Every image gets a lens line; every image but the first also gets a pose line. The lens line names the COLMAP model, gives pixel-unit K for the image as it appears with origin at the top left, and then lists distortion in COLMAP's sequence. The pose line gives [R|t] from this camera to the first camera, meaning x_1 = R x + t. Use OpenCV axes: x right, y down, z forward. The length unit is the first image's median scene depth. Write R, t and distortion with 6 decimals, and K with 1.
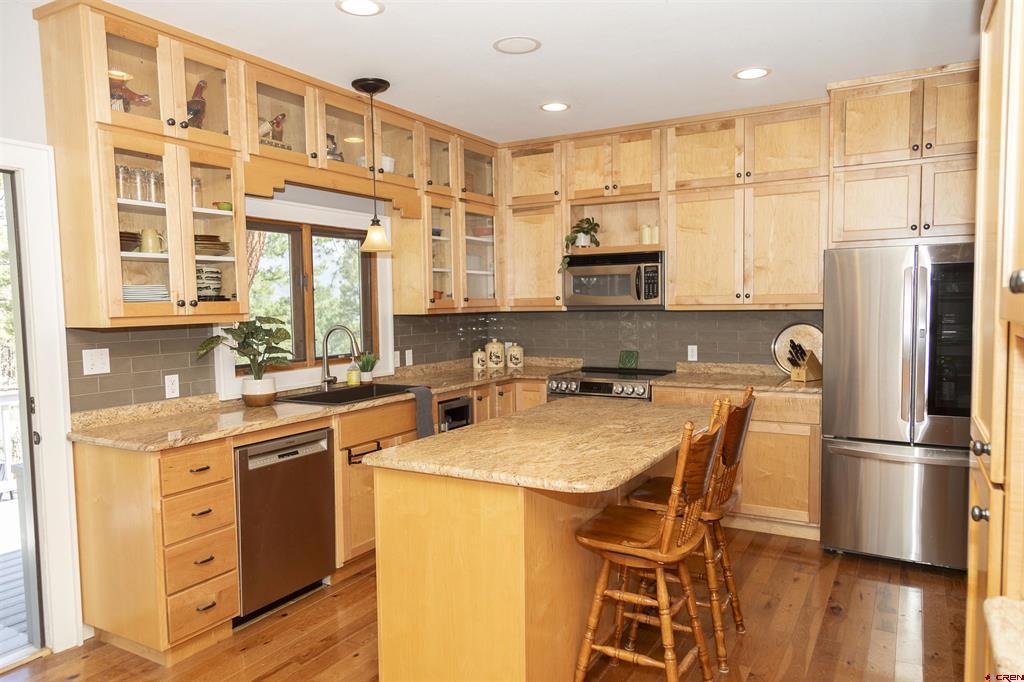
lens RADIAL K [[696.8, 0, 511.7], [0, 696.8, 345.5], [0, 0, 1]] dist [0.029716, -0.005854]
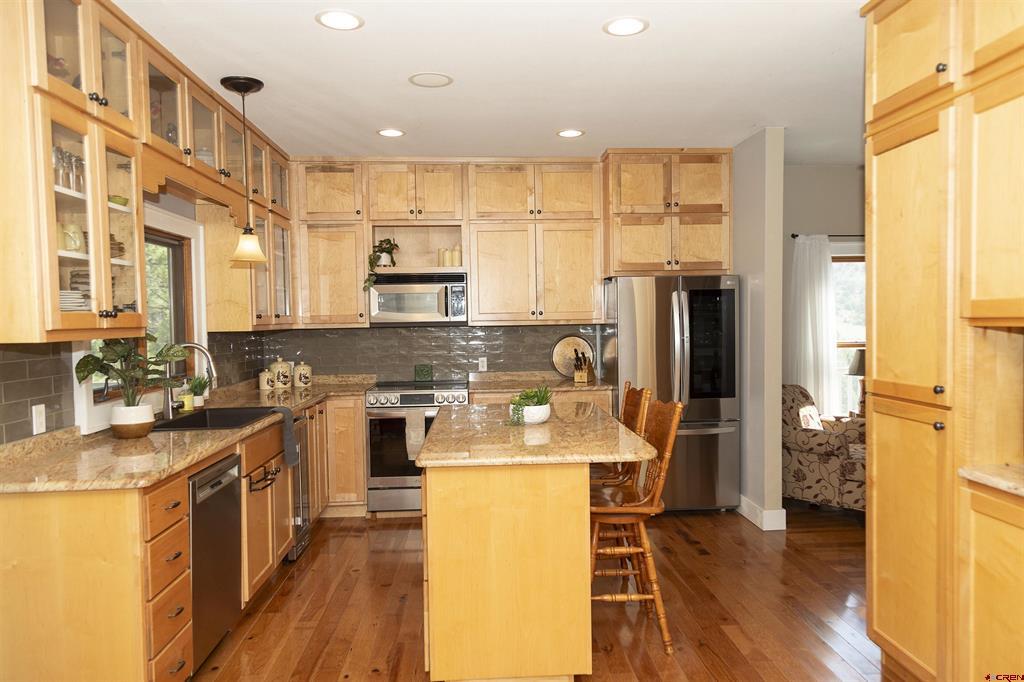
lens RADIAL K [[696.8, 0, 519.9], [0, 696.8, 345.2], [0, 0, 1]] dist [0.029716, -0.005854]
pose [[0.839402, -0.019254, 0.543170, -0.321934], [0.038485, 0.998969, -0.024063, 0.010143], [-0.542147, 0.041102, 0.839278, 0.022024]]
